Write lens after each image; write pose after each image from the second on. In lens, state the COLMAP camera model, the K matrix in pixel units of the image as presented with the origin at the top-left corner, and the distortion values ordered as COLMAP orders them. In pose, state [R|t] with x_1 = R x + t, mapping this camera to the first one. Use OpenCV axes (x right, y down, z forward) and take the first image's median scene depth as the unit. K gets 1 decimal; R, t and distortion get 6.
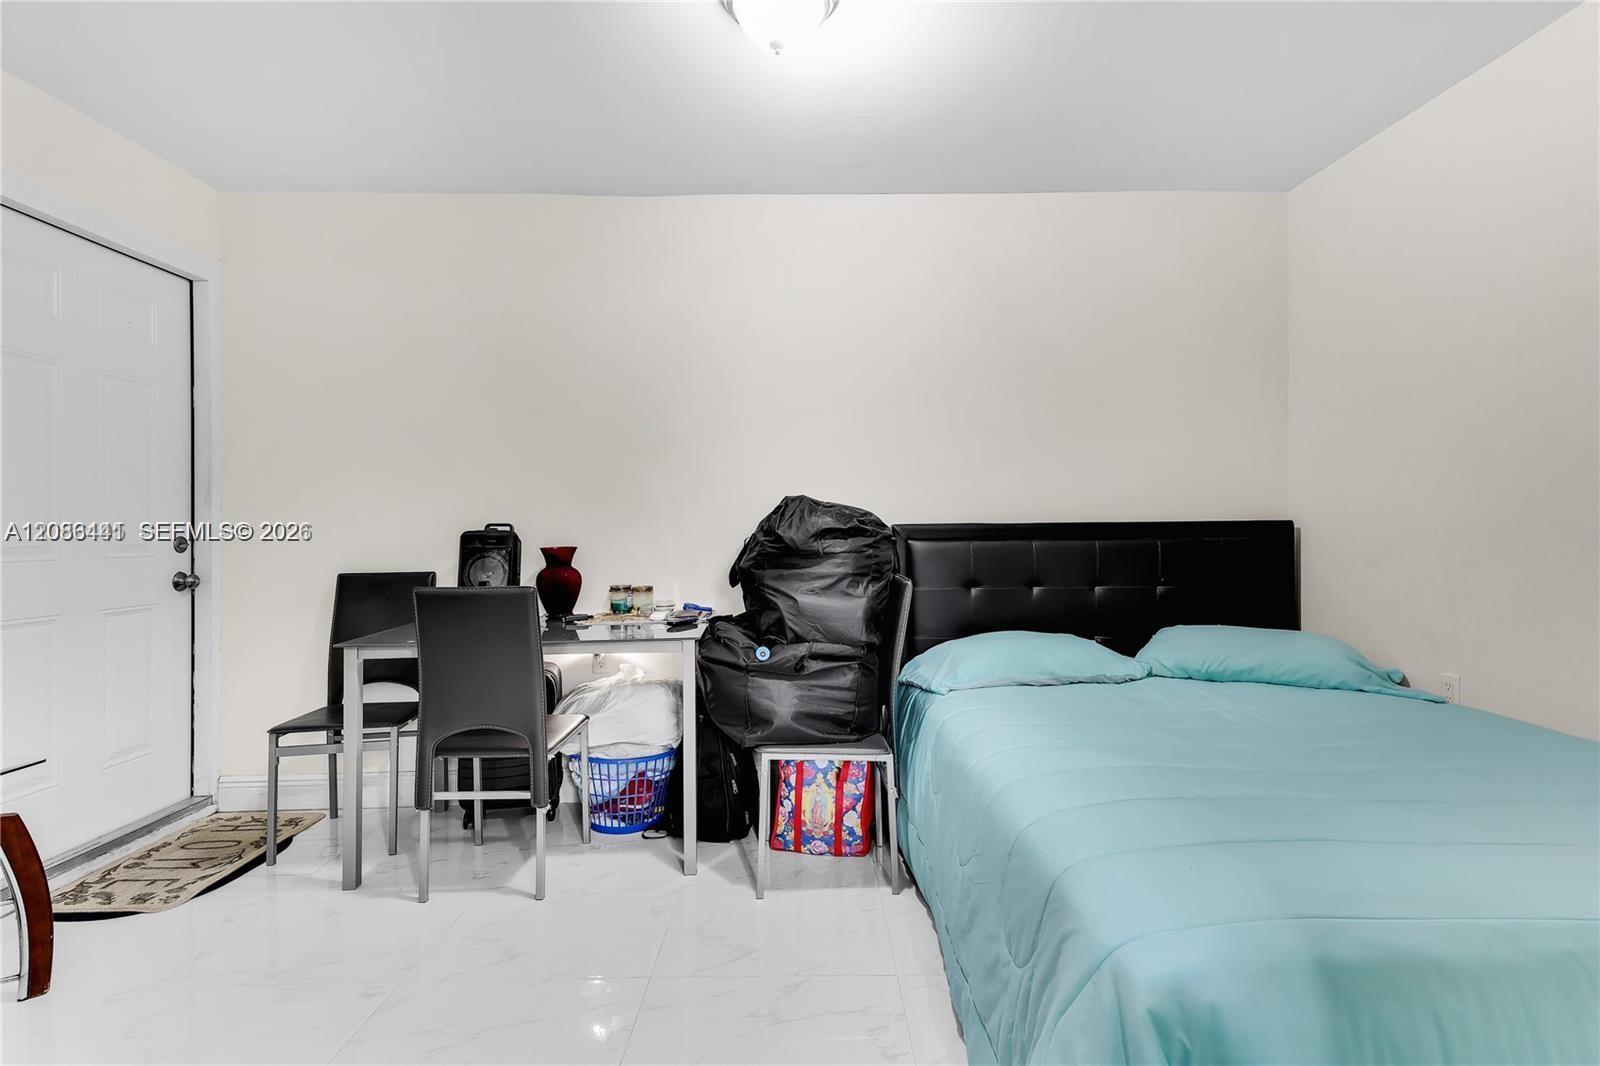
lens RADIAL K [[759.5, 0, 801.9], [0, 759.5, 522.8], [0, 0, 1]] dist [0.021532, -0.006863]
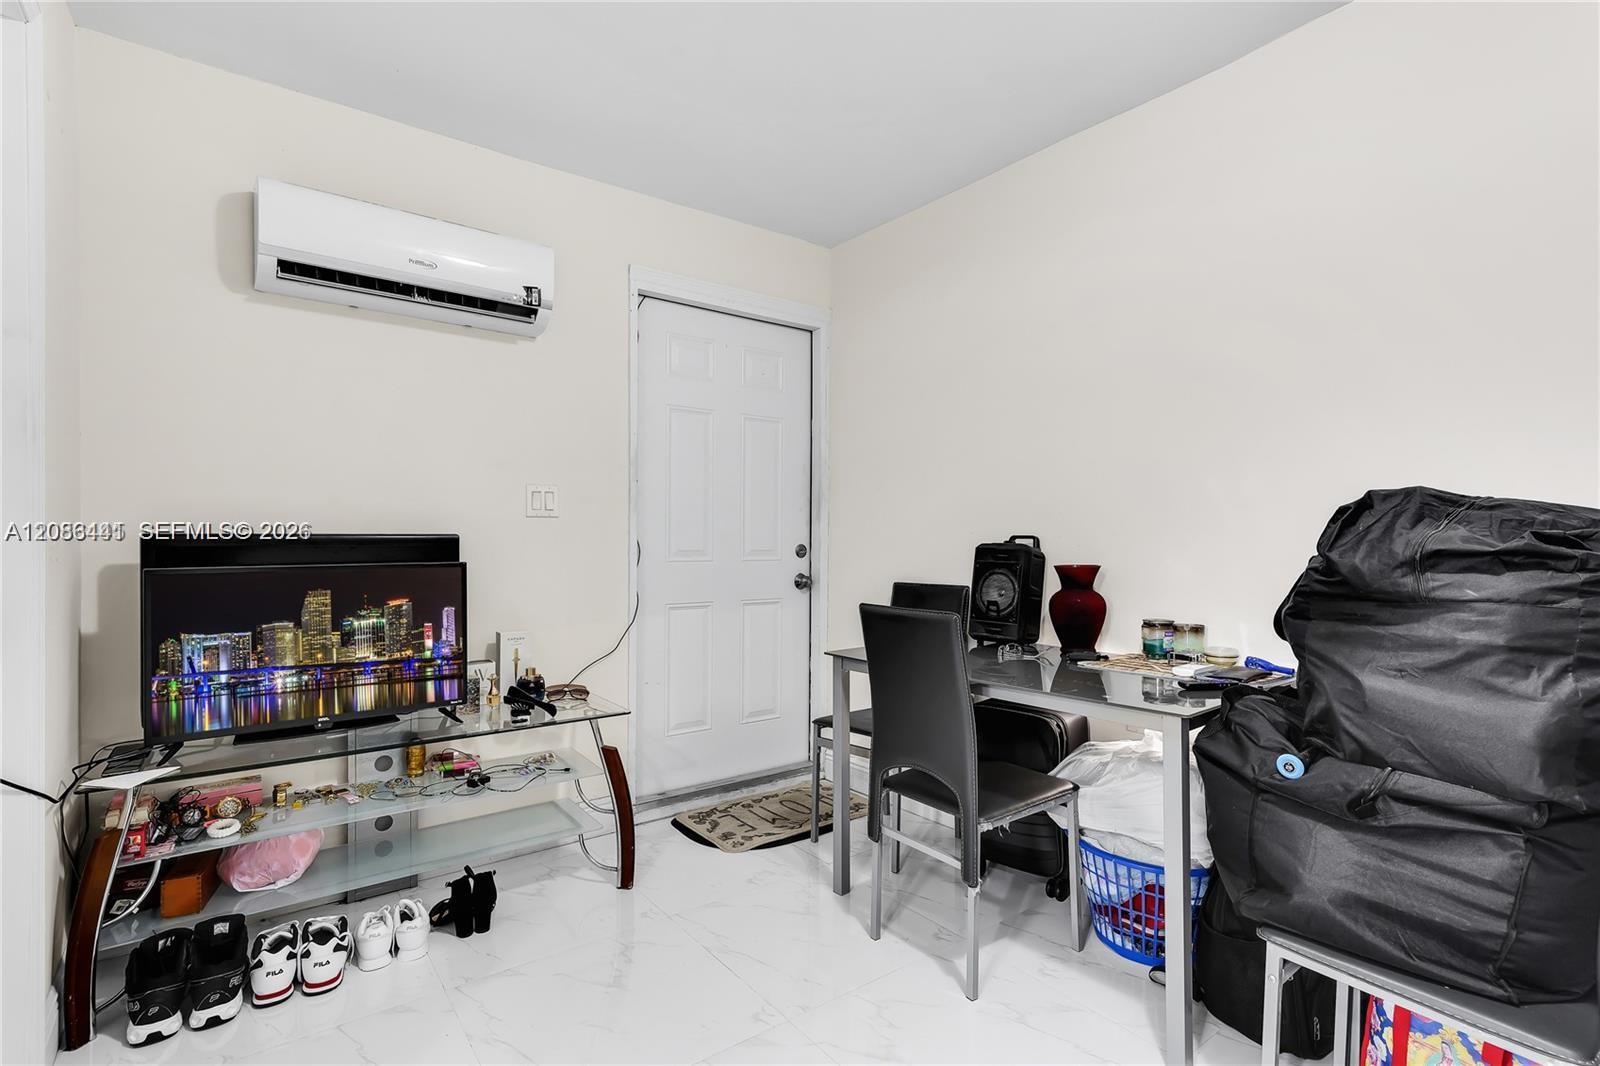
lens RADIAL K [[759.5, 0, 789.8], [0, 759.5, 539.4], [0, 0, 1]] dist [0.021532, -0.006863]
pose [[0.599698, 0.010596, -0.800156, 0.171639], [-0.002199, 0.999930, 0.011593, -0.004963], [0.800223, -0.005193, 0.599680, 0.328341]]
